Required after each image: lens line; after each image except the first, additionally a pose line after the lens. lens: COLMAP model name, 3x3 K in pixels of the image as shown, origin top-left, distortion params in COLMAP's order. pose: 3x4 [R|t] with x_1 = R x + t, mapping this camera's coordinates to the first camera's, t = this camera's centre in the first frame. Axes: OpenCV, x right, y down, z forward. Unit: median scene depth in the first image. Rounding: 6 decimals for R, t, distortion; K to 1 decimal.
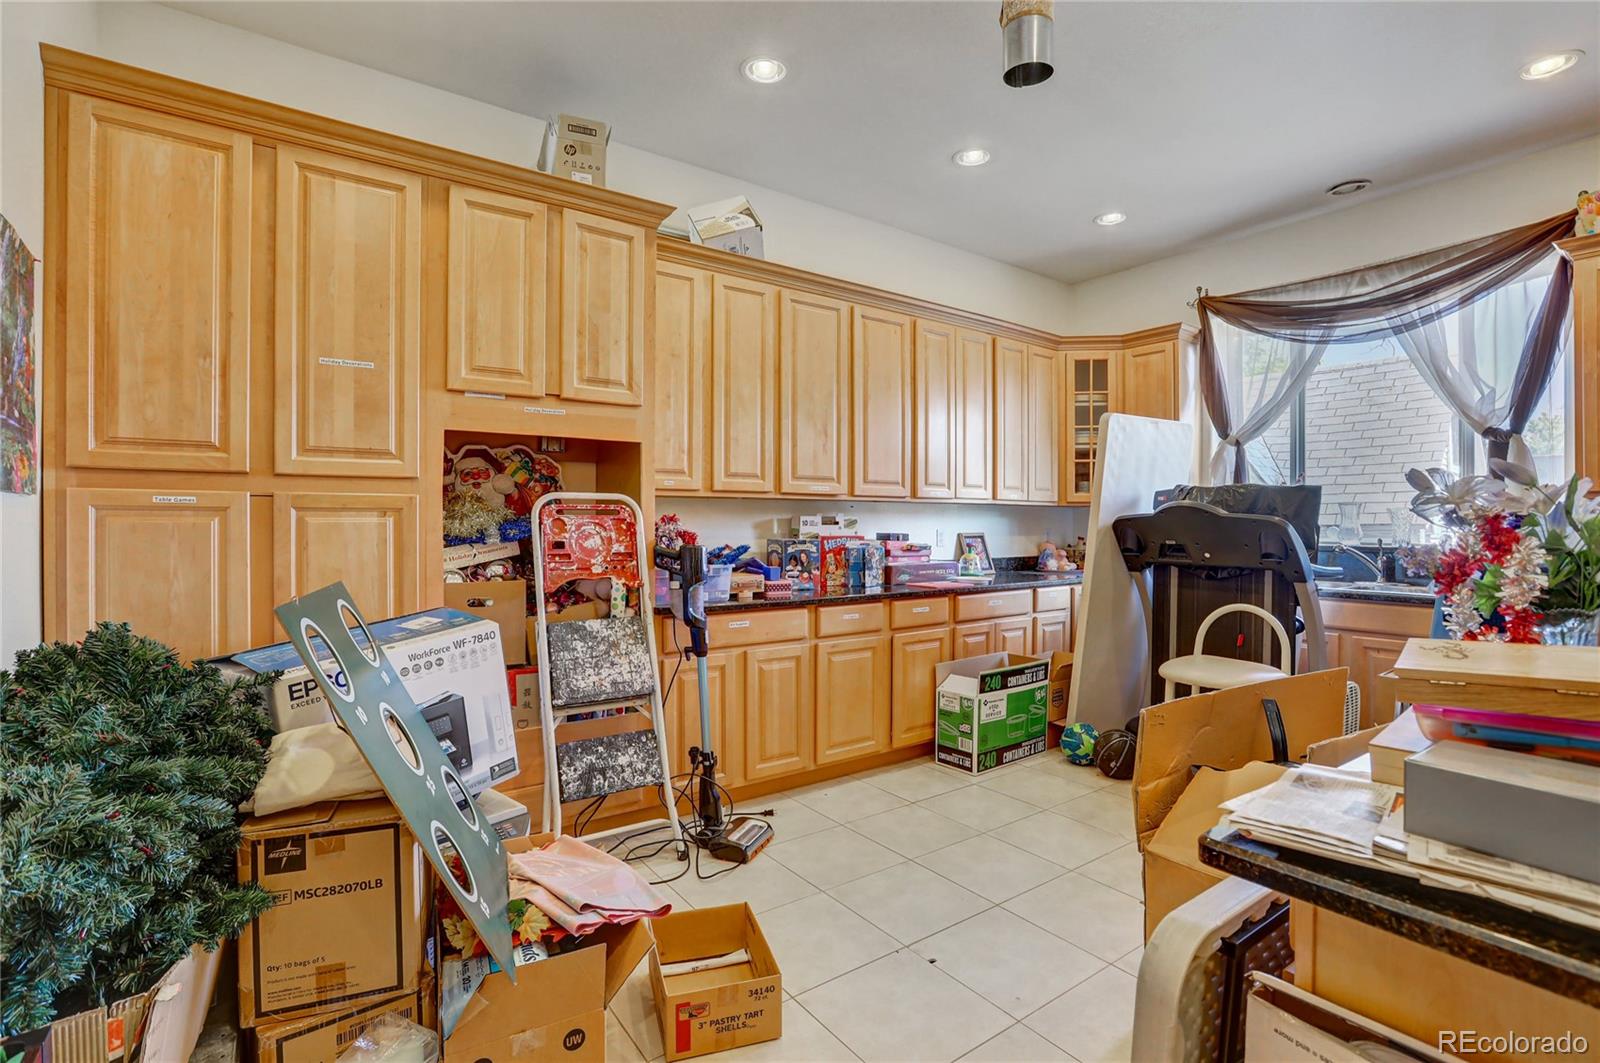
lens RADIAL K [[742.9, 0, 787.7], [0, 742.9, 522.0], [0, 0, 1]] dist [-0.063469, 0.024628]
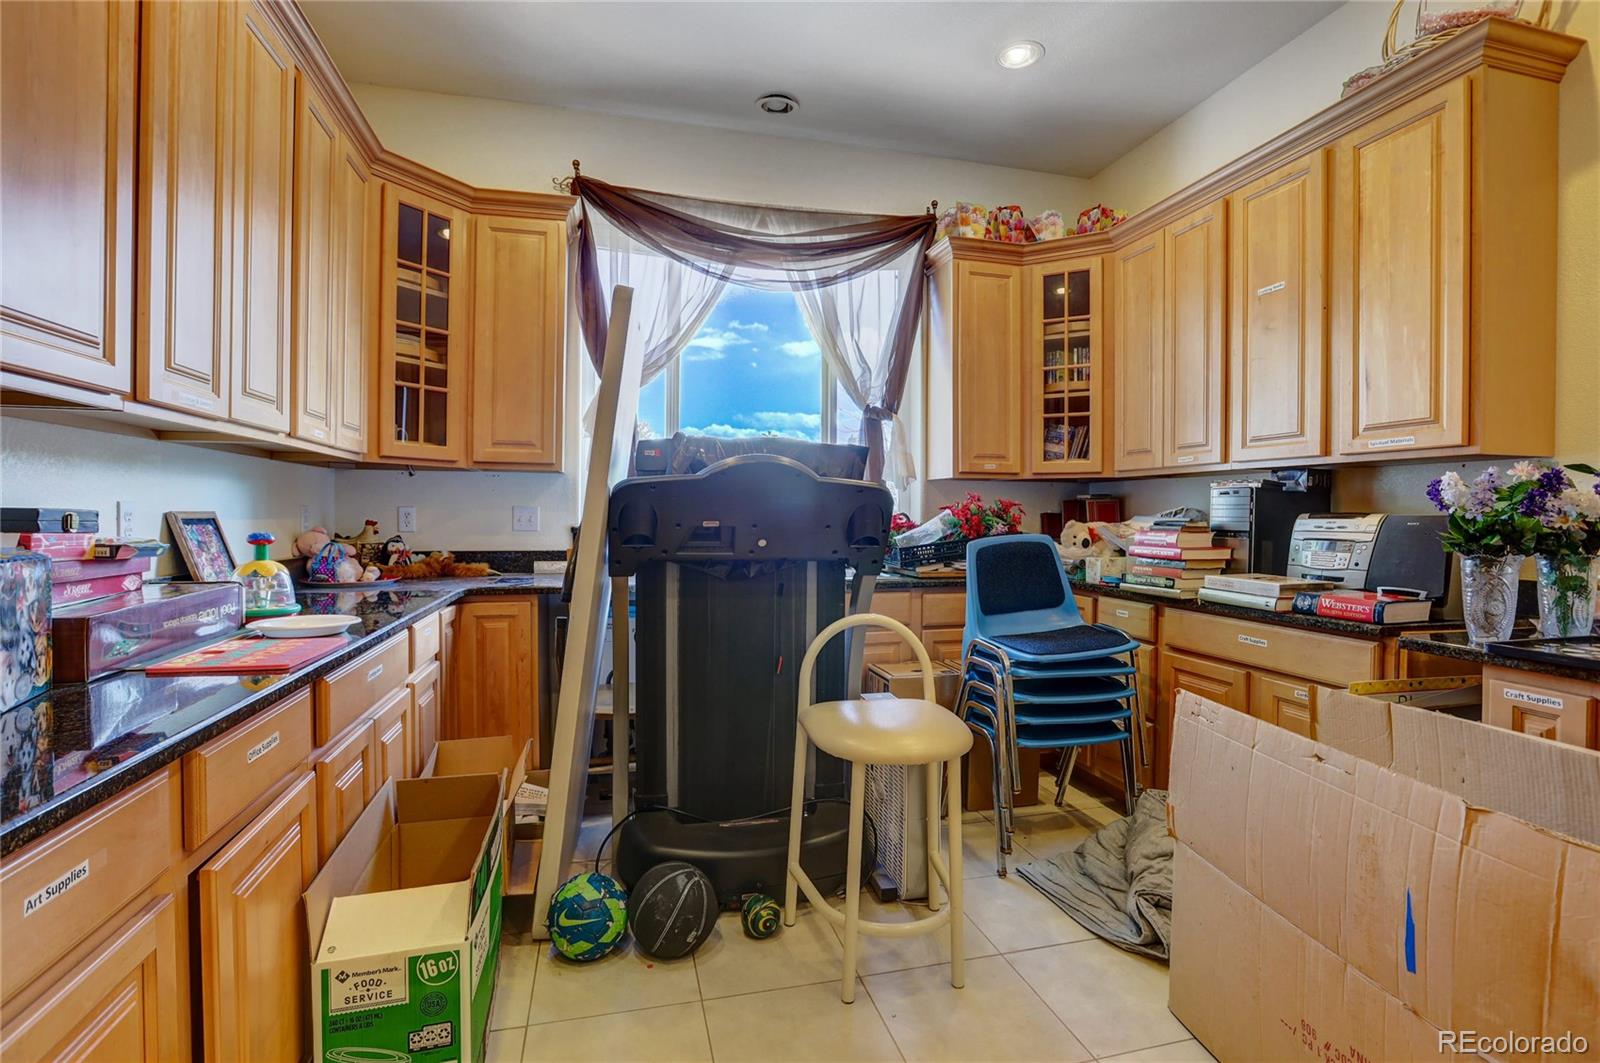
lens RADIAL K [[742.9, 0, 787.7], [0, 742.9, 522.0], [0, 0, 1]] dist [-0.063469, 0.024628]
pose [[0.359875, -0.010344, 0.932943, -0.024957], [-0.007222, 0.999878, 0.013872, 0.016253], [-0.932972, -0.011729, 0.359757, 0.675722]]
